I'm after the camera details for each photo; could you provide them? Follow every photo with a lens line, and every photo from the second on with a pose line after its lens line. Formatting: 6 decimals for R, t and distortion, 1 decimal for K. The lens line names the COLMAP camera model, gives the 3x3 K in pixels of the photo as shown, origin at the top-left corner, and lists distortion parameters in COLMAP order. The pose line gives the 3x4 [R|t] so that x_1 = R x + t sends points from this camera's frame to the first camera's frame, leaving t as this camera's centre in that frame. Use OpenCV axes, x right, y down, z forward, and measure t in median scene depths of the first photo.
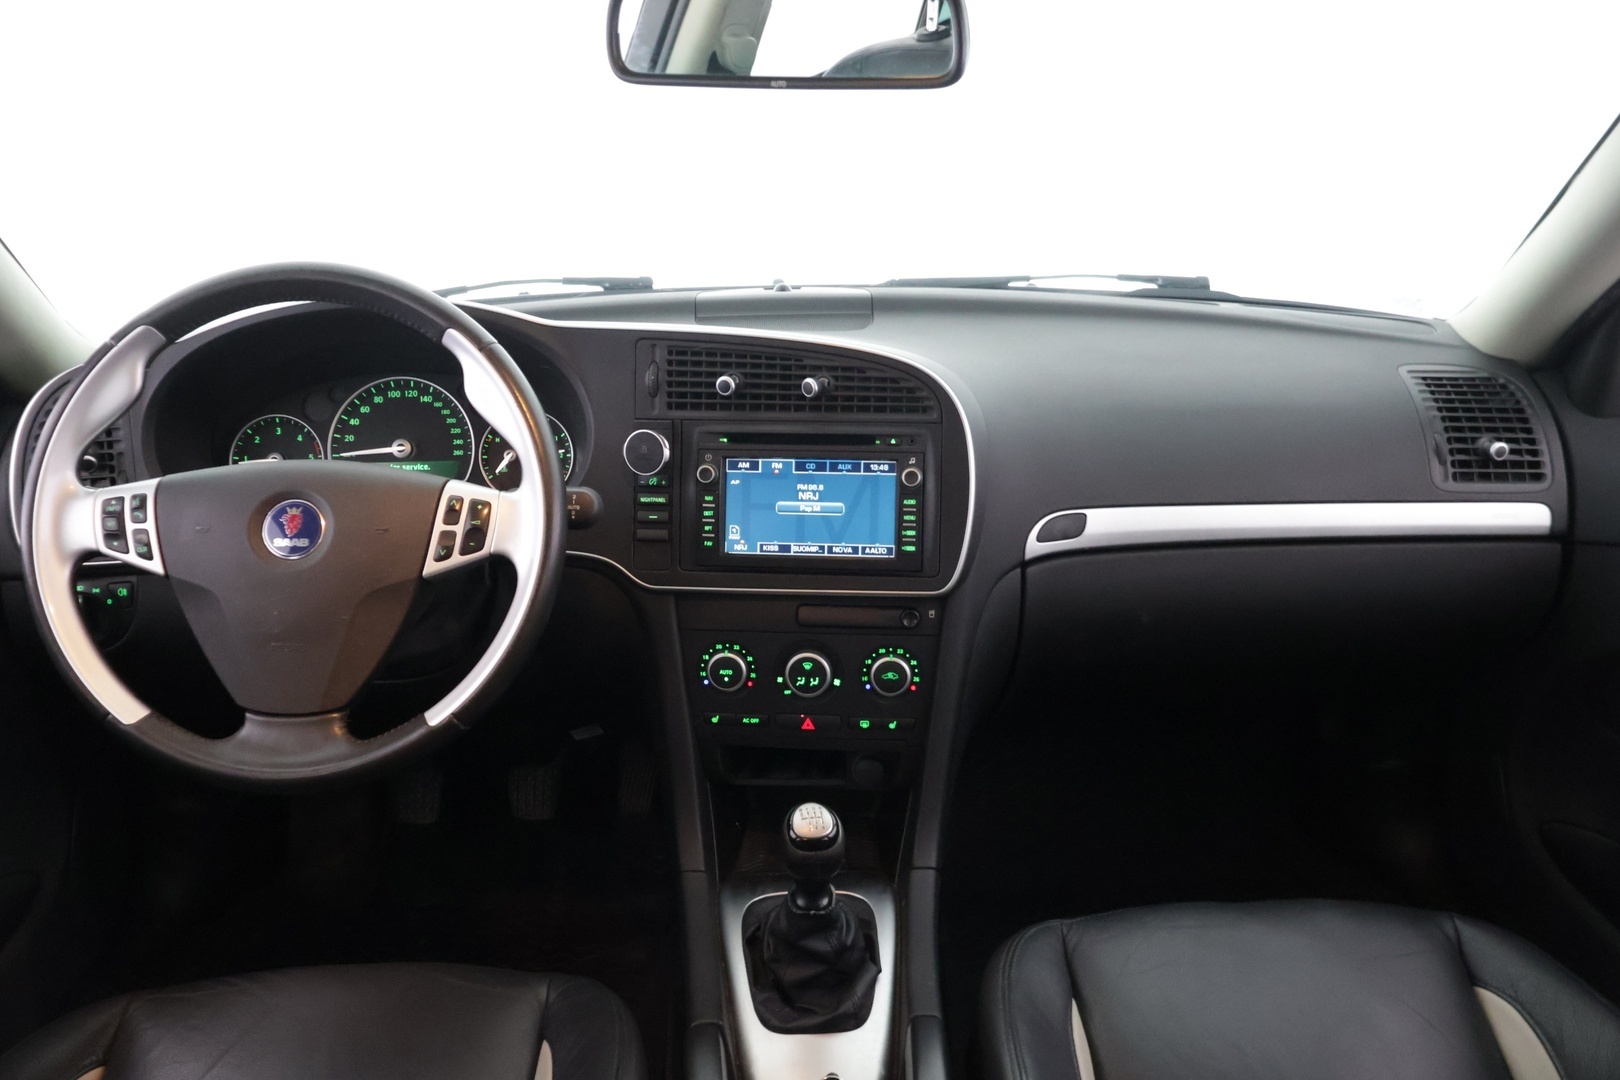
lens RADIAL K [[1337.7, 0, 804.8], [0, 1337.7, 536.6], [0, 0, 1]] dist [-0.013867, 0.020153]
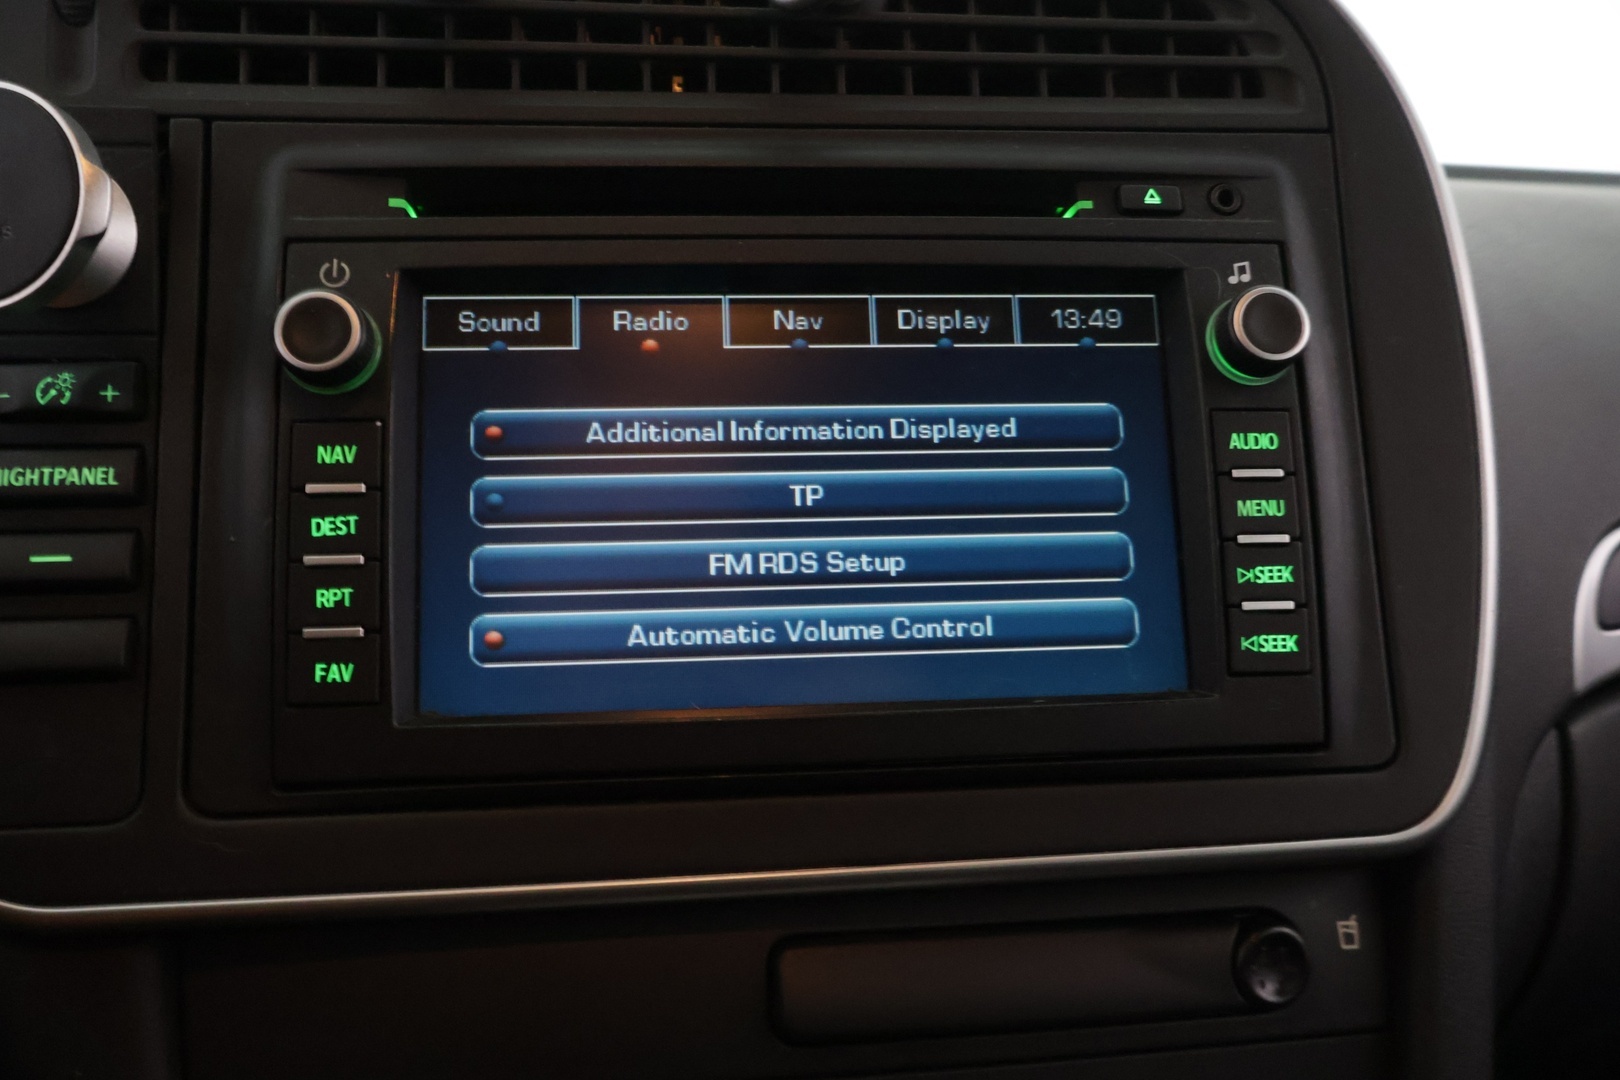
lens RADIAL K [[1337.7, 0, 798.9], [0, 1337.7, 536.1], [0, 0, 1]] dist [-0.013867, 0.020153]
pose [[0.974905, -0.022653, 0.221467, -0.047440], [0.064430, 0.980946, -0.183286, 0.026466], [-0.213095, 0.192955, 0.957788, 0.782171]]
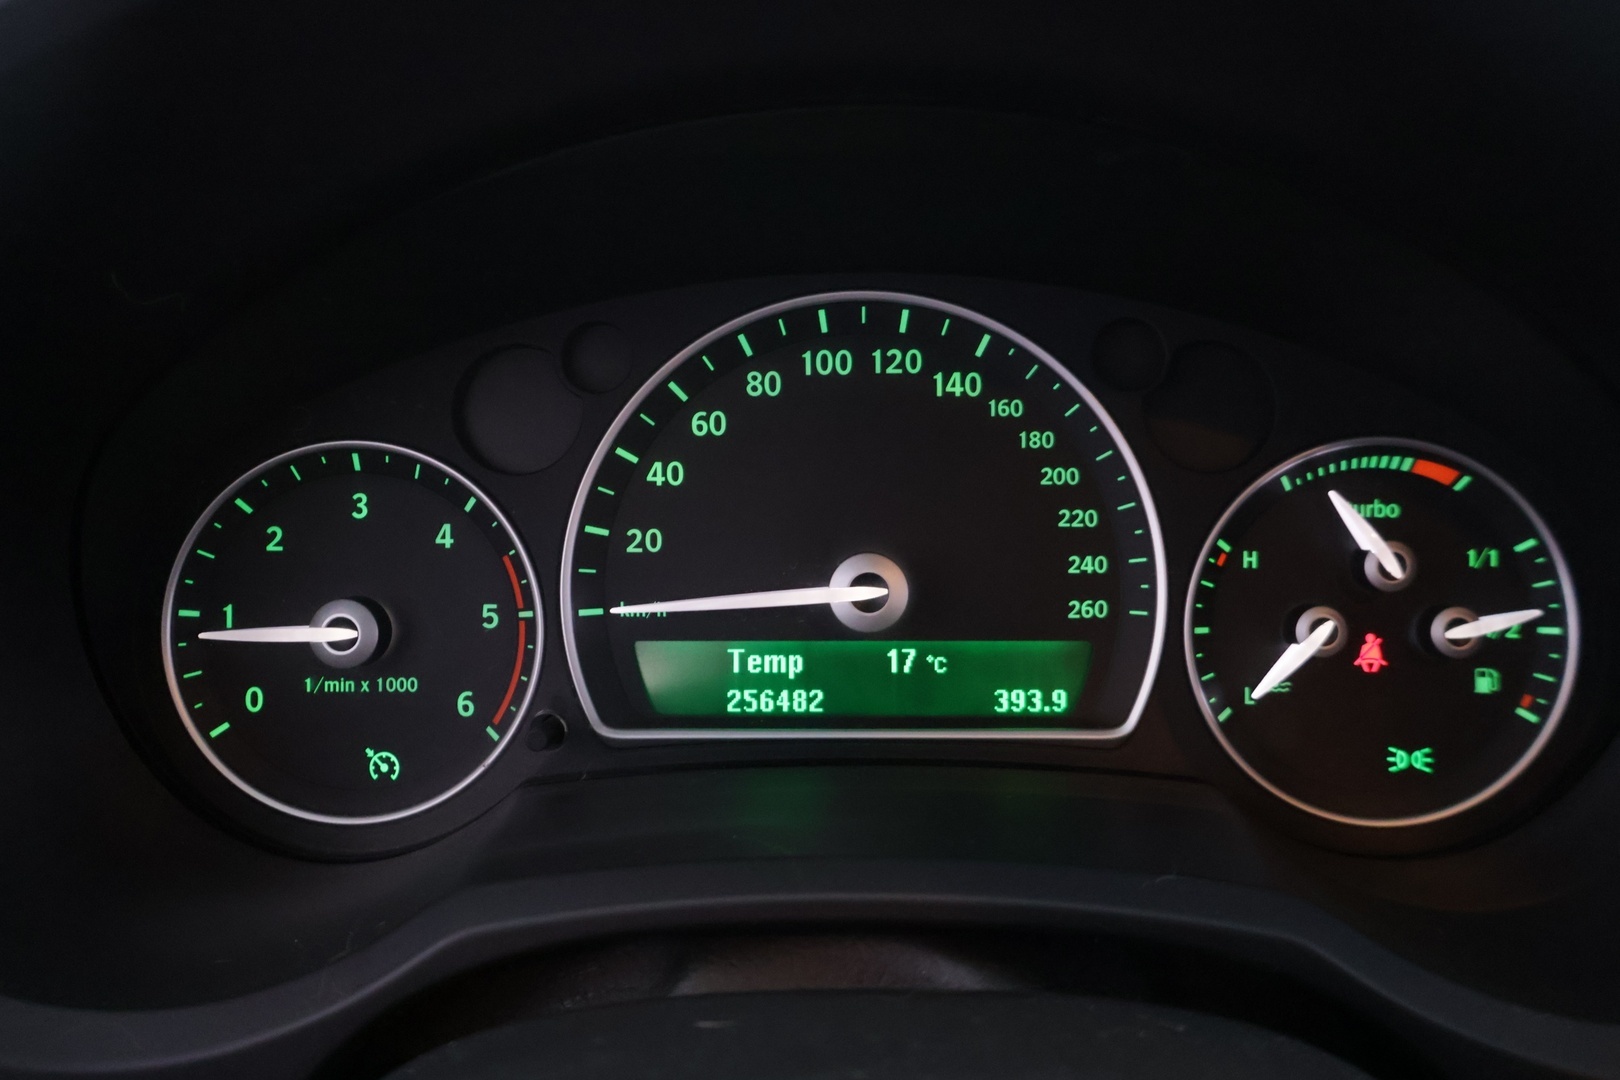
lens RADIAL K [[1337.7, 0, 821.2], [0, 1337.7, 542.0], [0, 0, 1]] dist [-0.013867, 0.020153]
pose [[0.998288, 0.022097, -0.054150, -0.324915], [-0.020822, 0.999495, 0.023987, -0.087927], [0.054653, -0.022818, 0.998245, 0.833180]]
